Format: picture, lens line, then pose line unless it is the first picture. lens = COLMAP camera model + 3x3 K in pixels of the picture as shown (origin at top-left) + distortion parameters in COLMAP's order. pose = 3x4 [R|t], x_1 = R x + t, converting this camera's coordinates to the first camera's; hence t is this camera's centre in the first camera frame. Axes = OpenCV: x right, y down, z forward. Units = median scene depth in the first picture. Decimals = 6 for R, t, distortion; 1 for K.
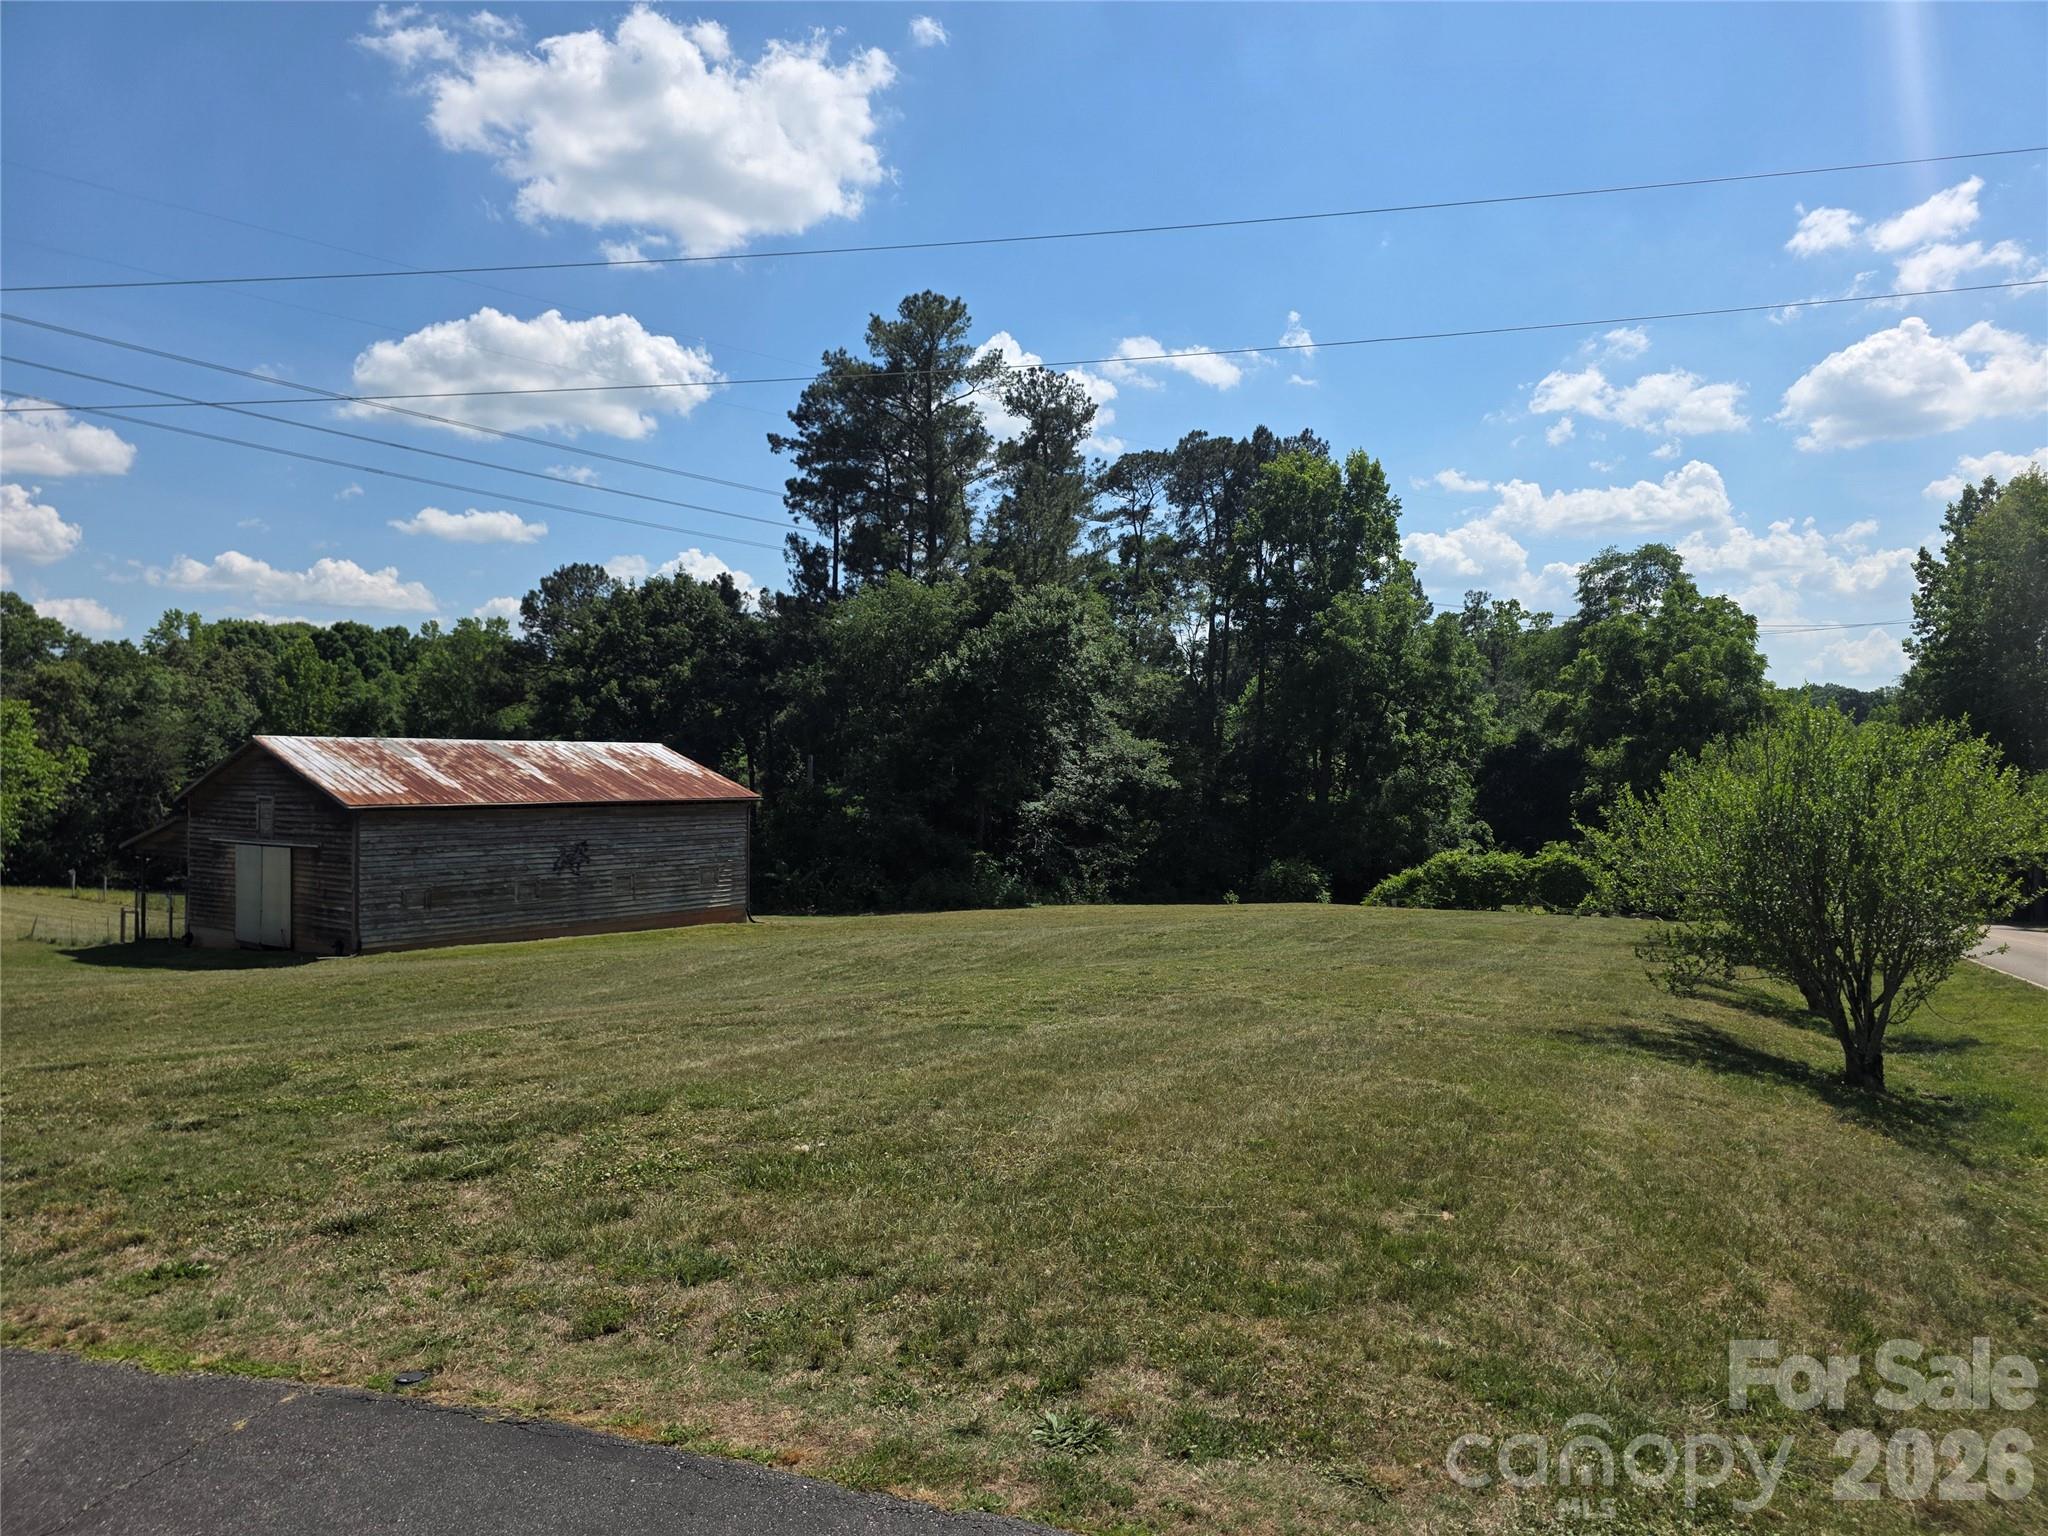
lens RADIAL K [[1375.4, 0, 1076.0], [0, 1375.4, 783.7], [0, 0, 1]] dist [0.023463, -0.005990]
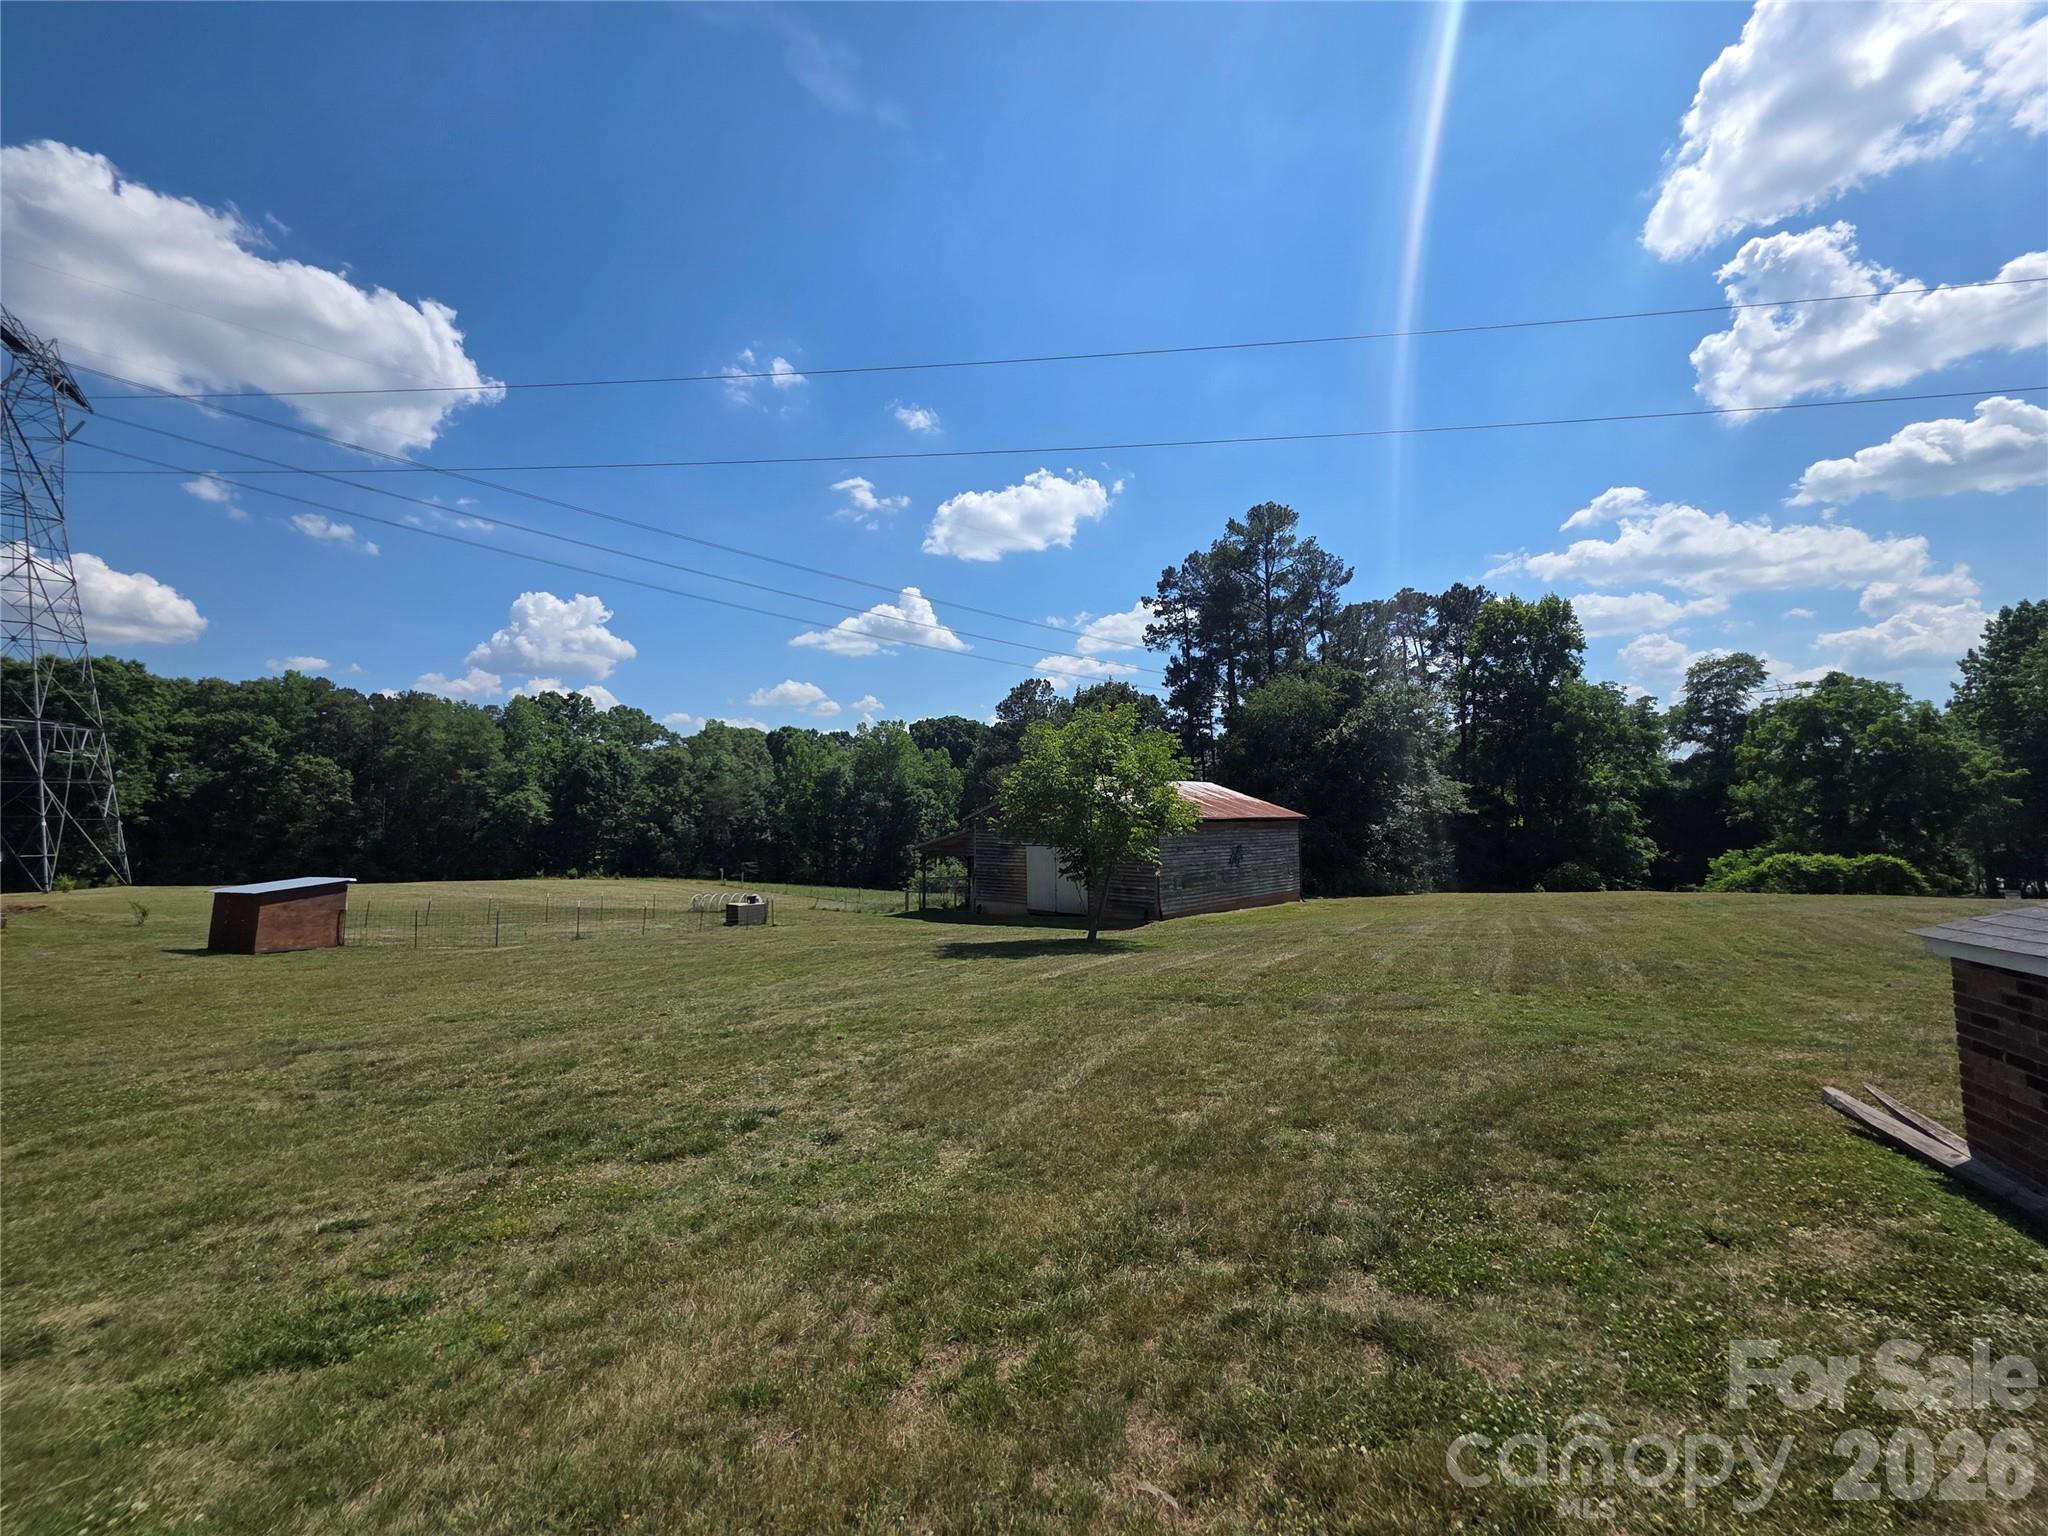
lens RADIAL K [[820.5, 0, 1031.7], [0, 820.5, 761.1], [0, 0, 1]] dist [-0.000786, 0.001035]
pose [[0.996106, -0.010190, -0.087573, -0.329414], [0.003311, 0.996920, -0.078350, 0.013741], [0.088102, 0.077755, 0.993072, 0.068061]]
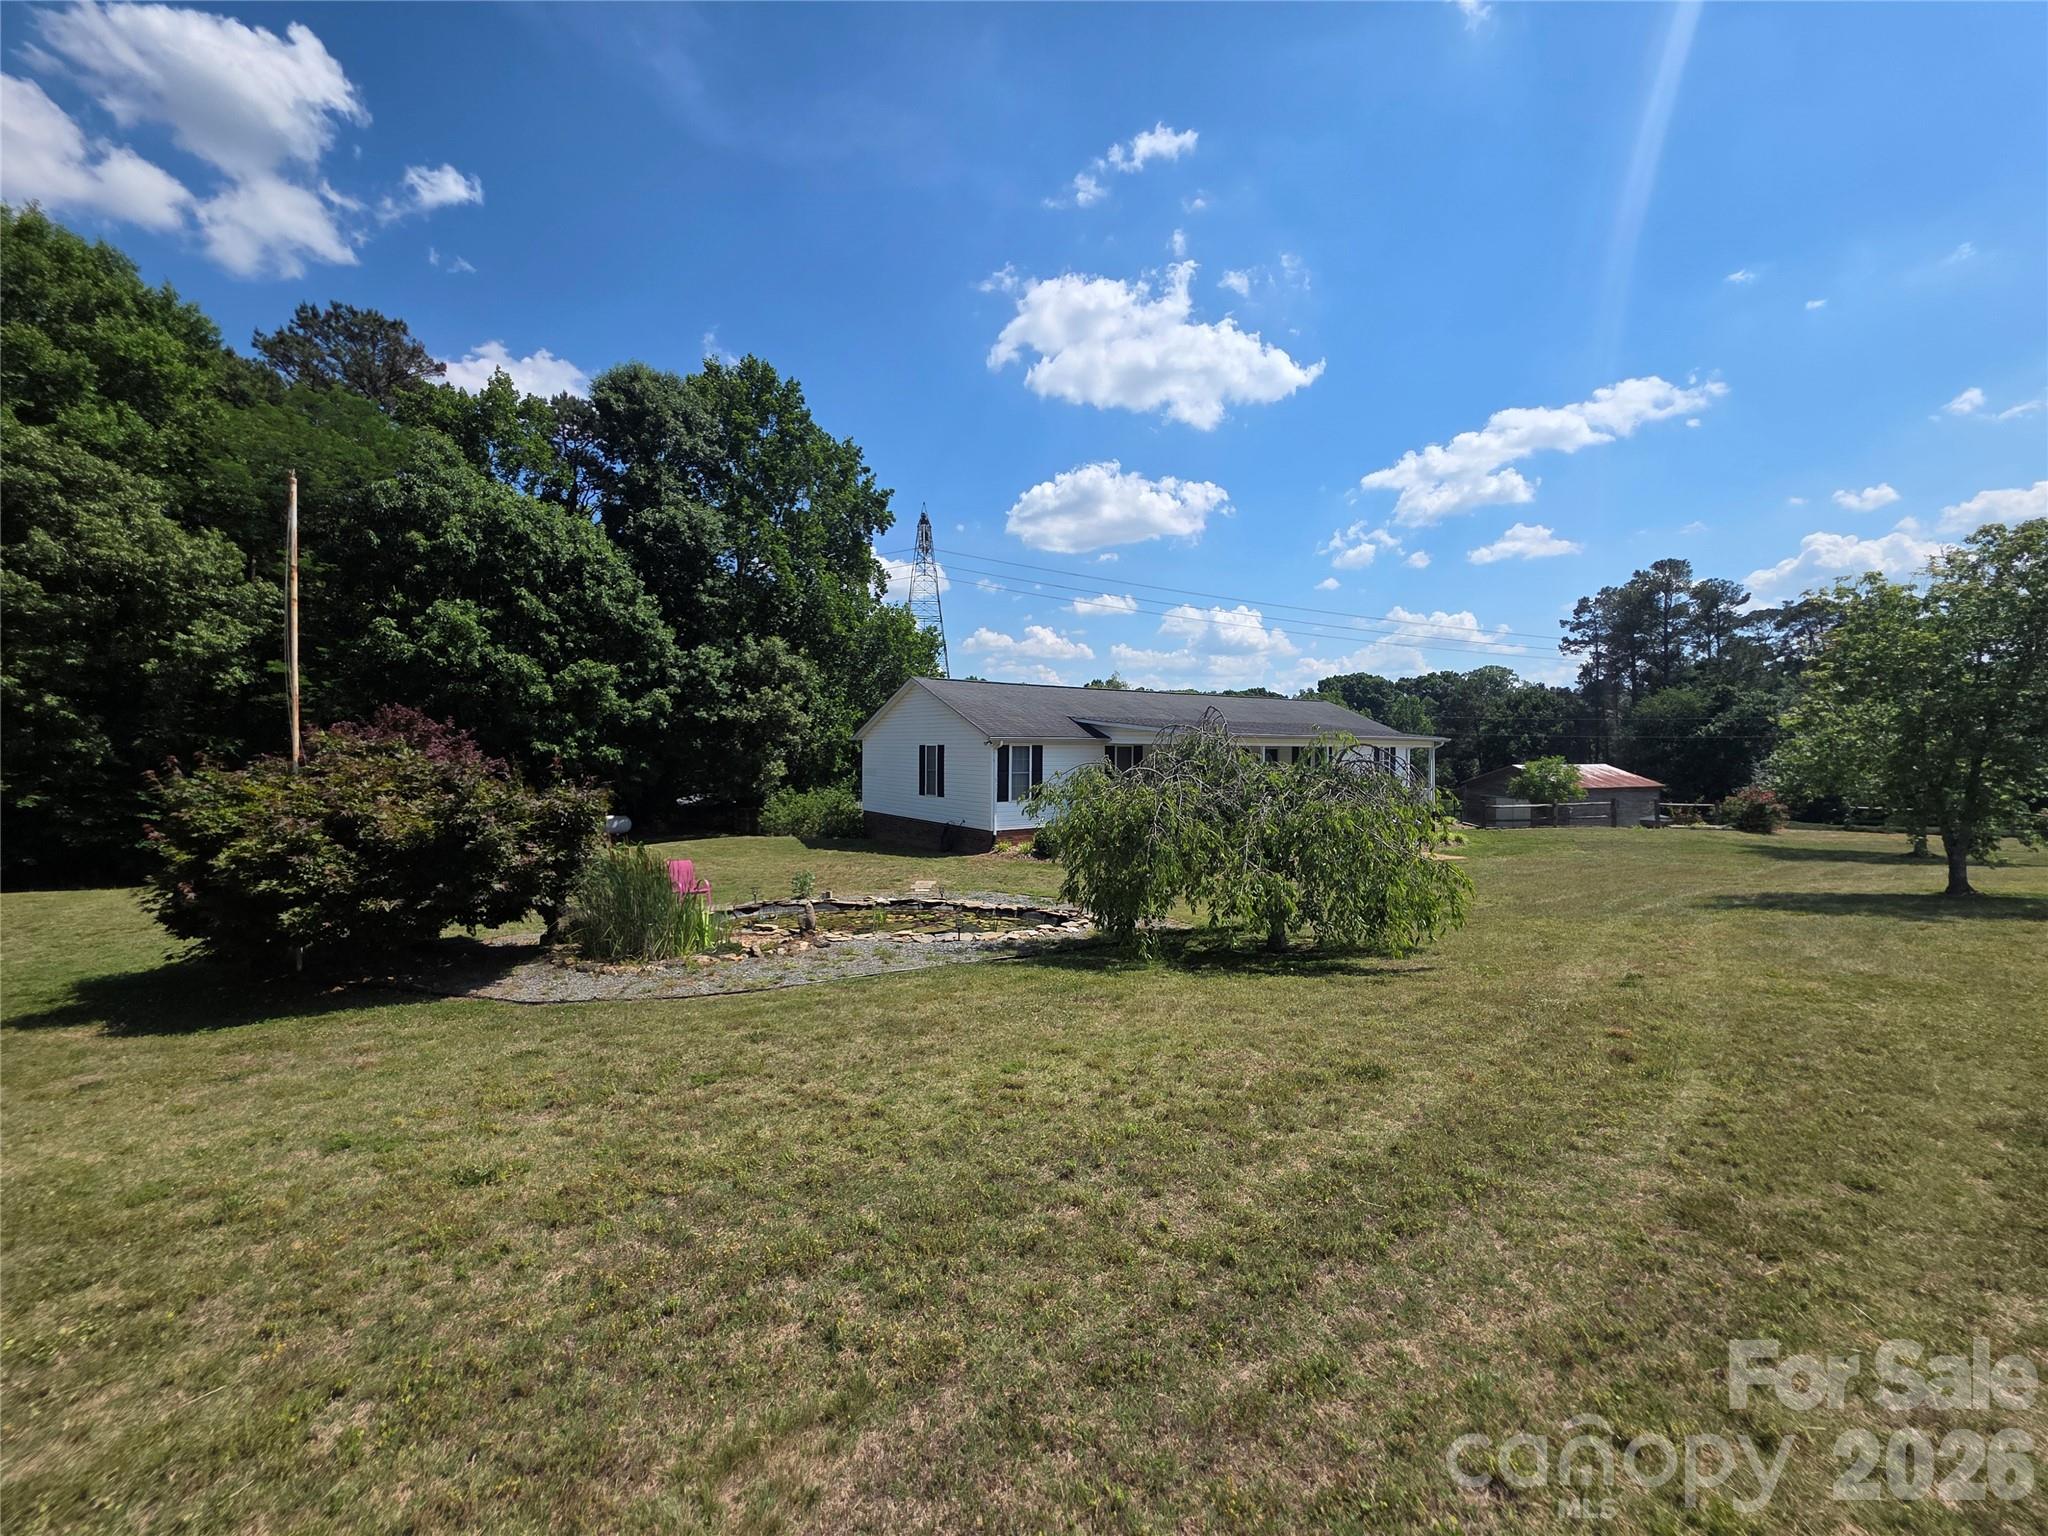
lens RADIAL K [[820.5, 0, 1024.2], [0, 820.5, 766.5], [0, 0, 1]] dist [-0.000786, 0.001035]
pose [[0.873224, 0.026739, -0.486585, -0.404149], [-0.019594, 0.999613, 0.019768, -0.025333], [0.486926, -0.007727, 0.873409, -0.753740]]
